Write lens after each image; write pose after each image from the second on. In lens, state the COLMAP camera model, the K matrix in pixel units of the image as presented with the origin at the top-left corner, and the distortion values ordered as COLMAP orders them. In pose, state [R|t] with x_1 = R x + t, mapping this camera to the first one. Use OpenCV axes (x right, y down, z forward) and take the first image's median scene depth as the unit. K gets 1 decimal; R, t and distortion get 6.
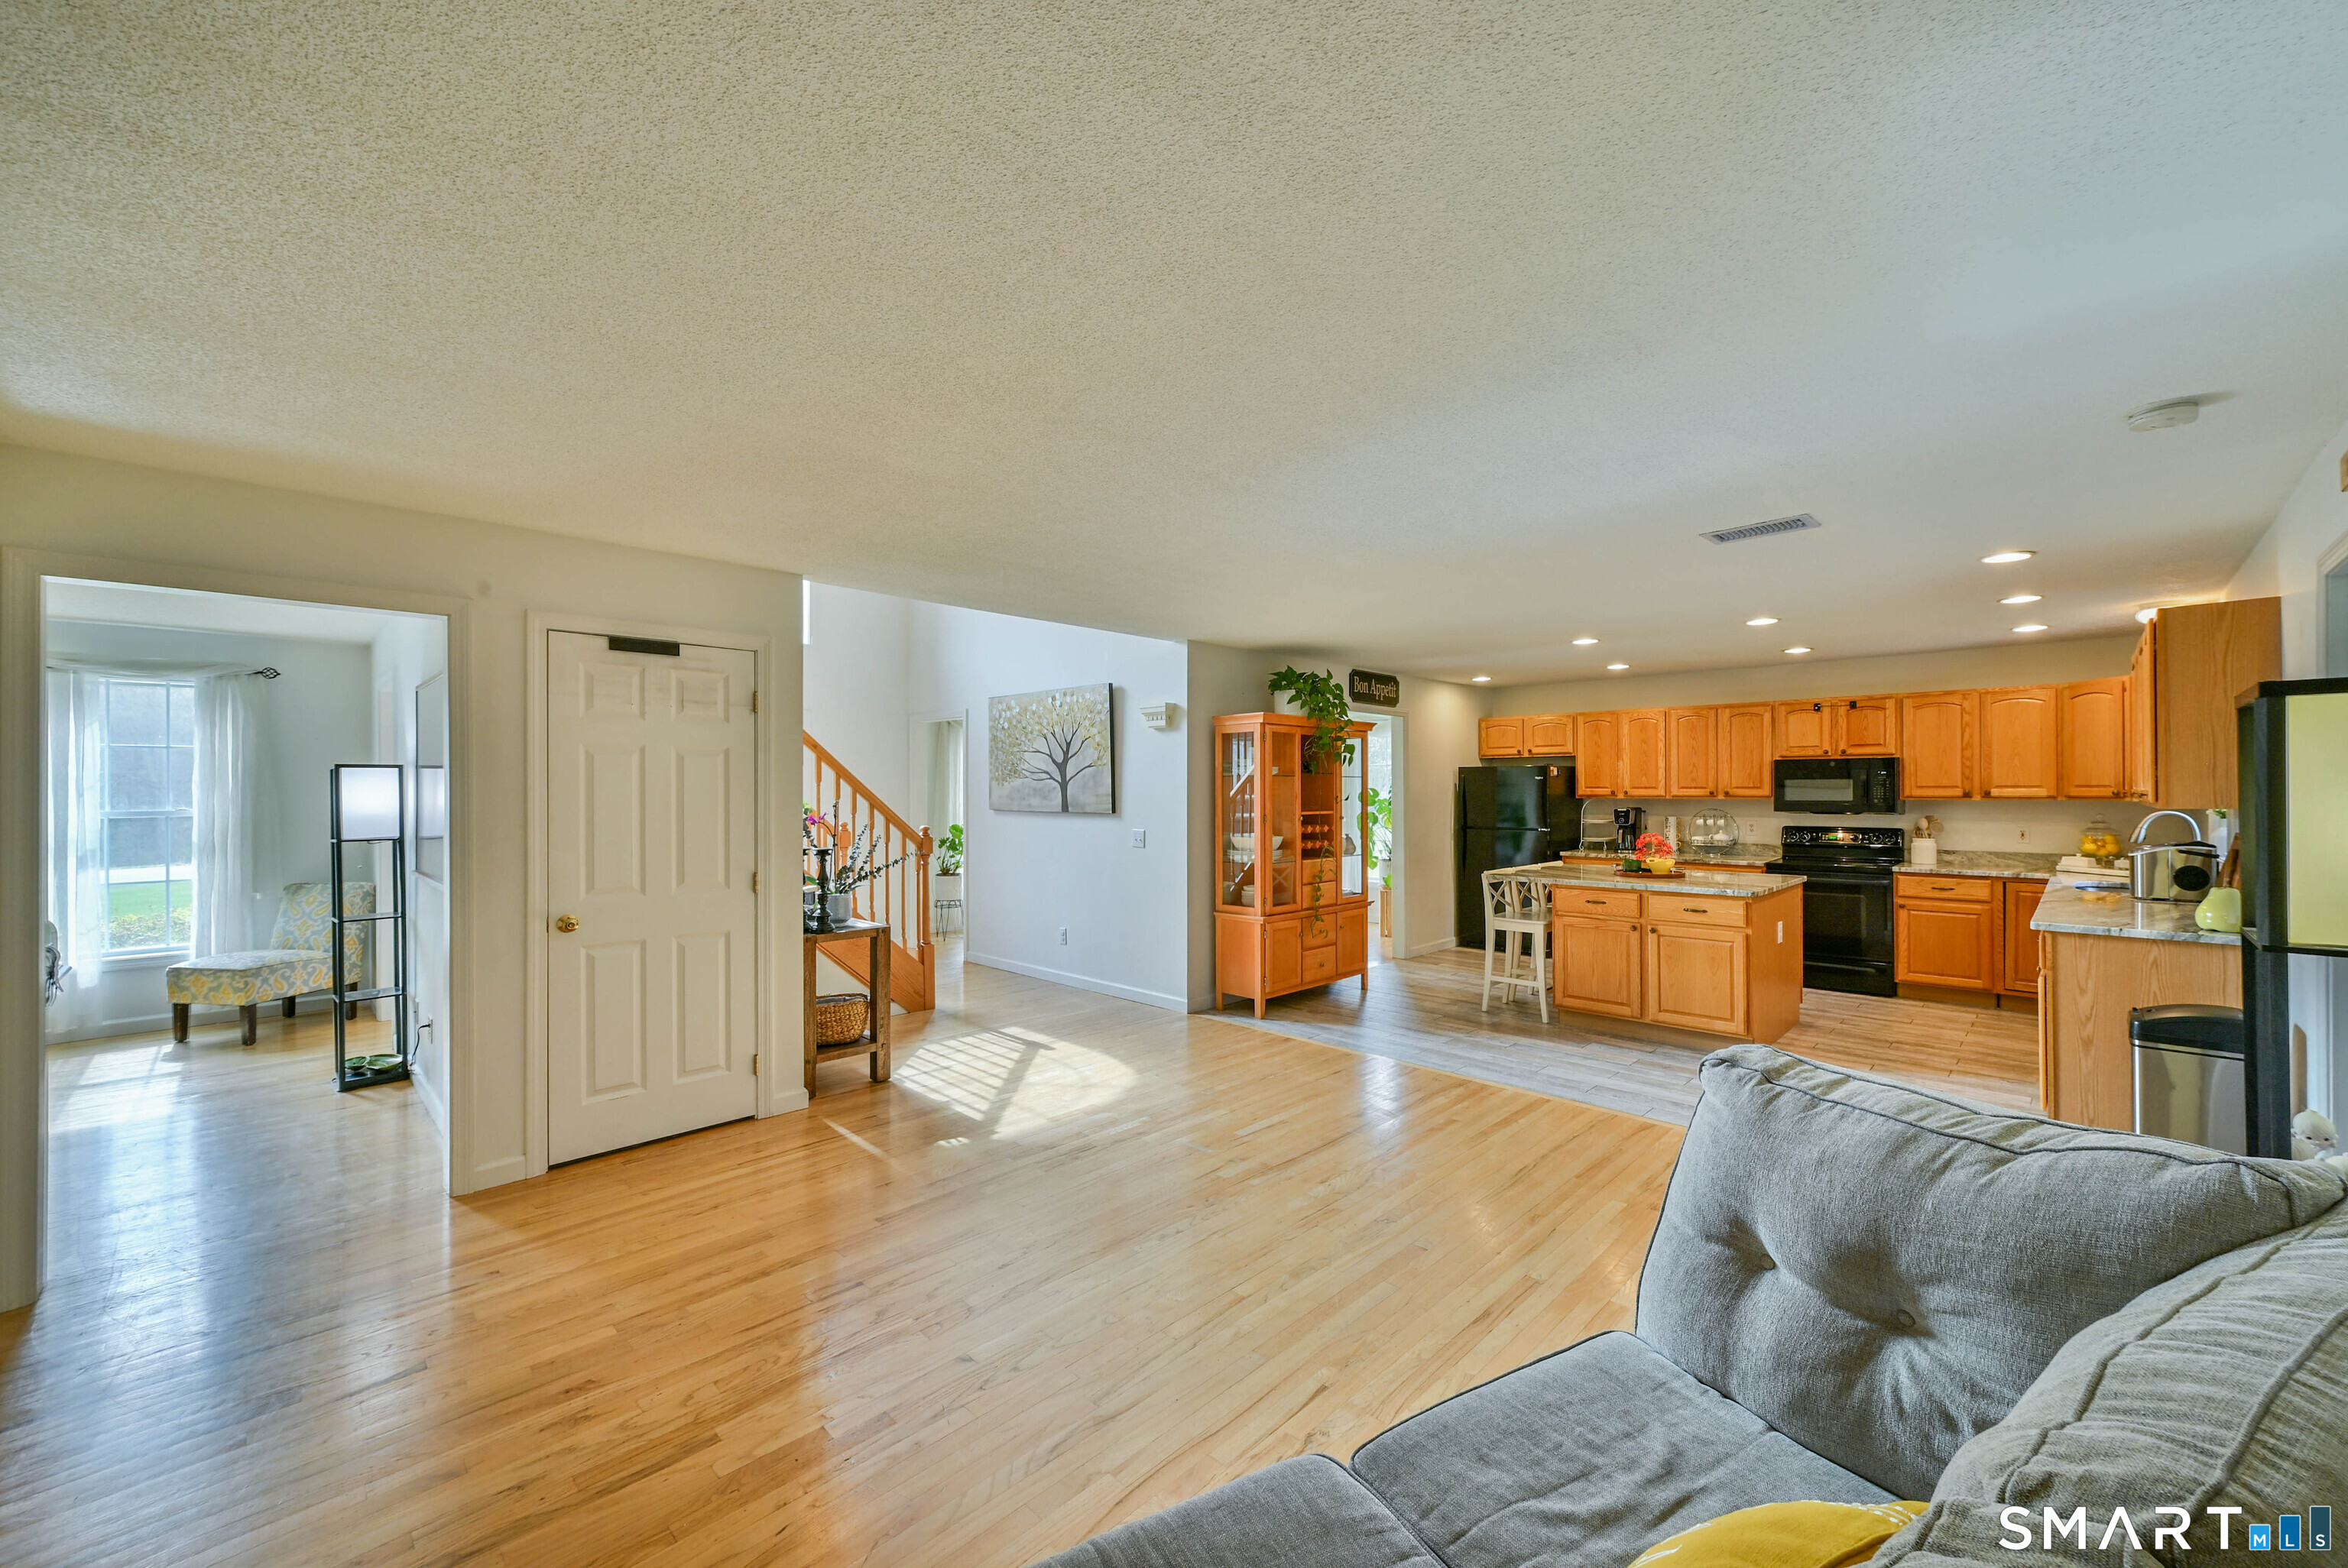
lens RADIAL K [[904.0, 0, 1180.7], [0, 904.0, 802.1], [0, 0, 1]] dist [-0.002351, -0.000101]
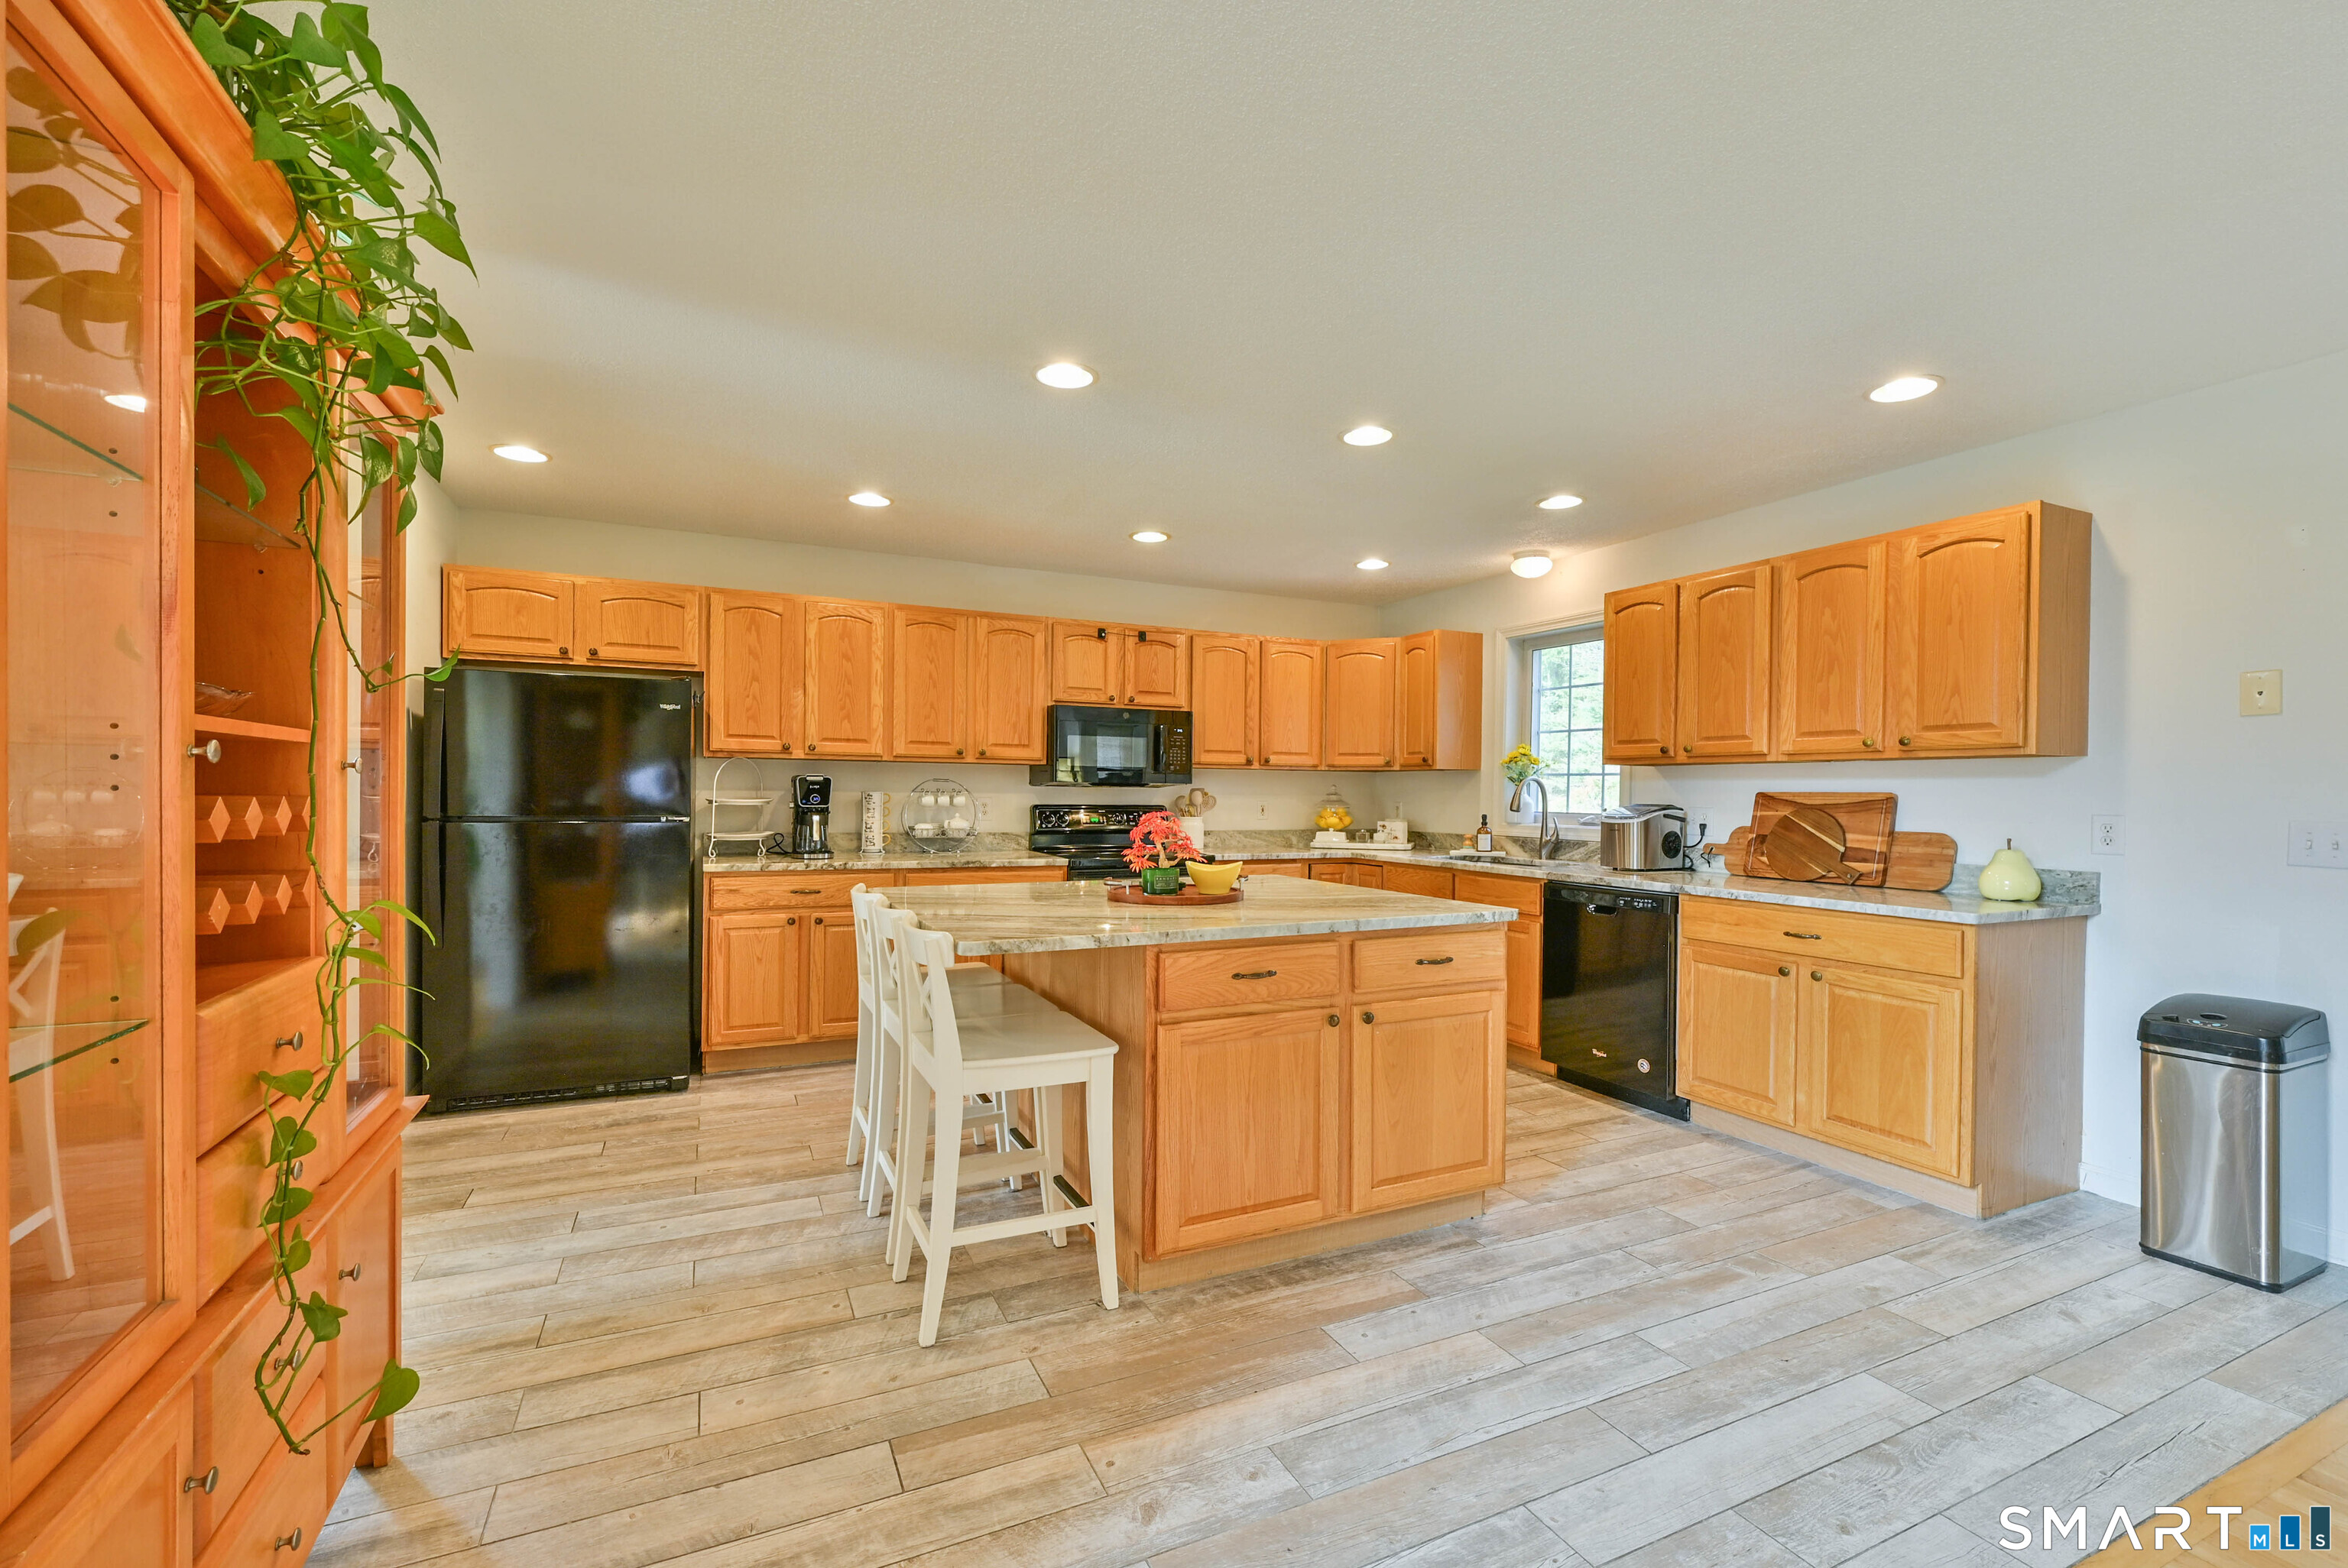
lens RADIAL K [[1000.3, 0, 1126.4], [0, 1000.3, 794.6], [0, 0, 1]] dist [0.000532, 0.000046]
pose [[0.346941, 0.004172, 0.937878, -0.022252], [-0.001463, 0.999991, -0.003907, 0.026244], [-0.937886, -0.000016, 0.346944, 0.811593]]
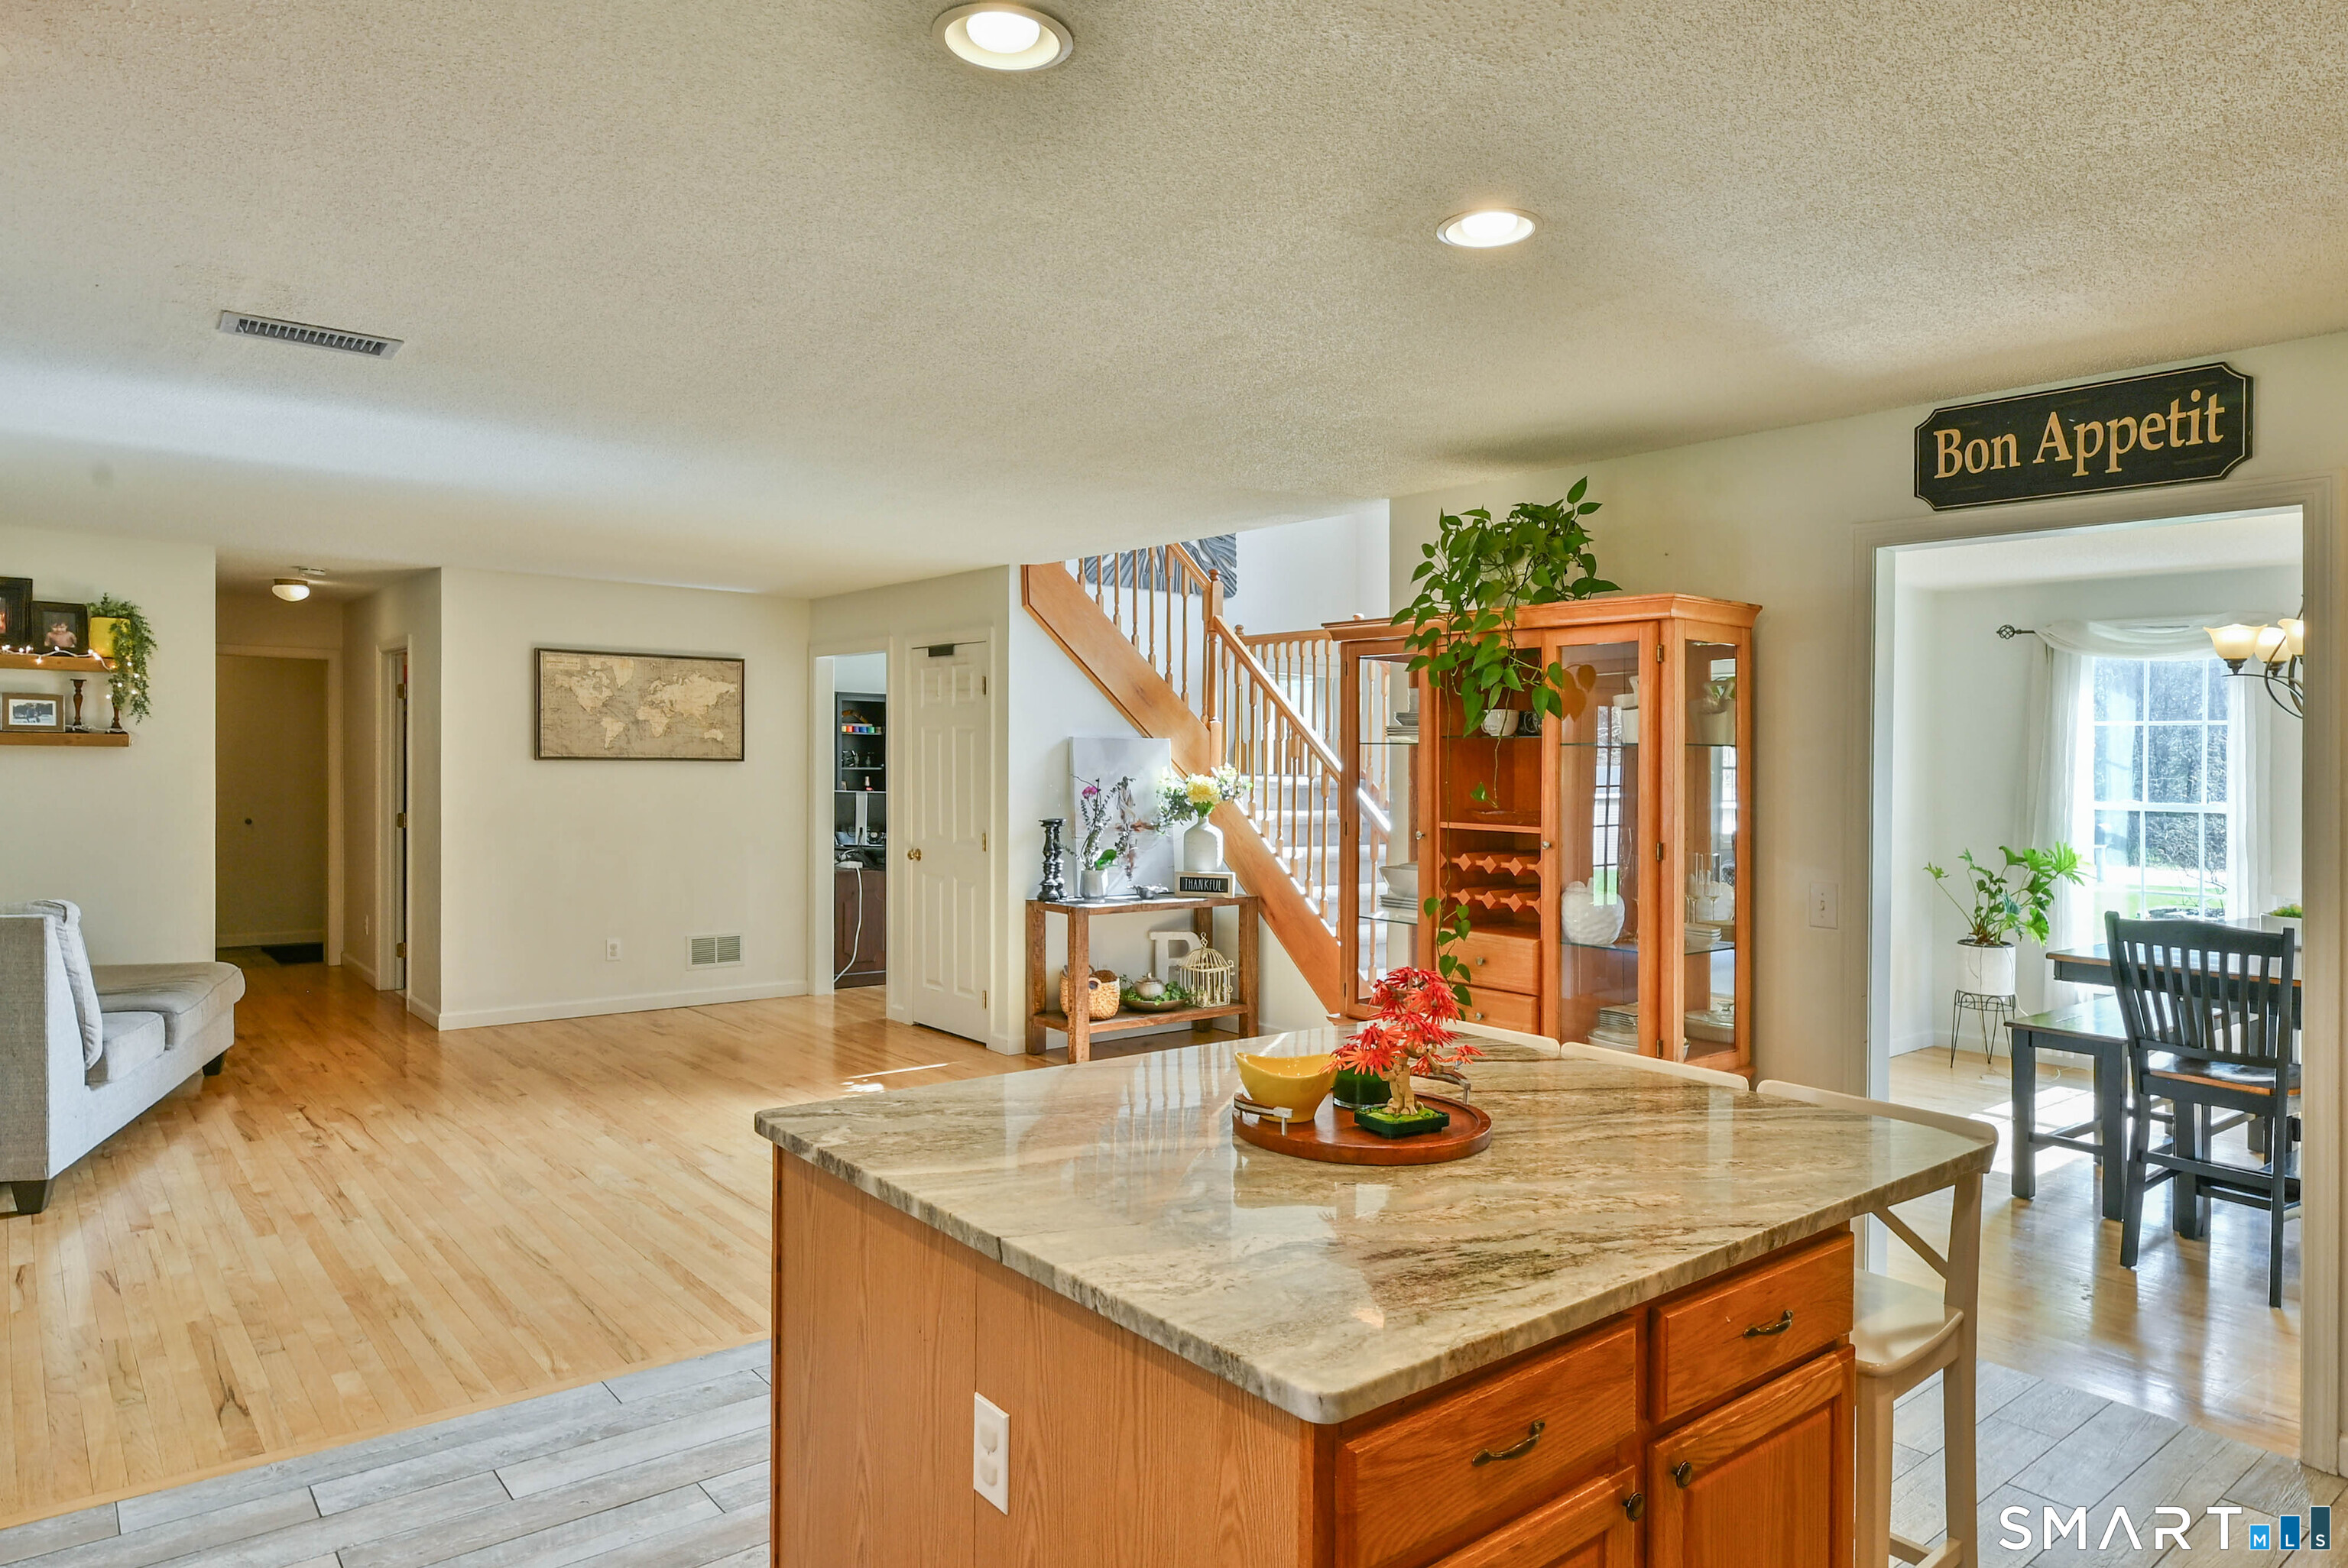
lens RADIAL K [[1432.0, 0, 1207.9], [0, 1432.0, 799.8], [0, 0, 1]] dist [-0.005348, -0.000019]
pose [[-0.083705, 0.030664, -0.996019, 0.874934], [-0.025576, 0.999131, 0.032909, -0.021083], [0.996162, 0.028229, -0.082848, 0.946249]]
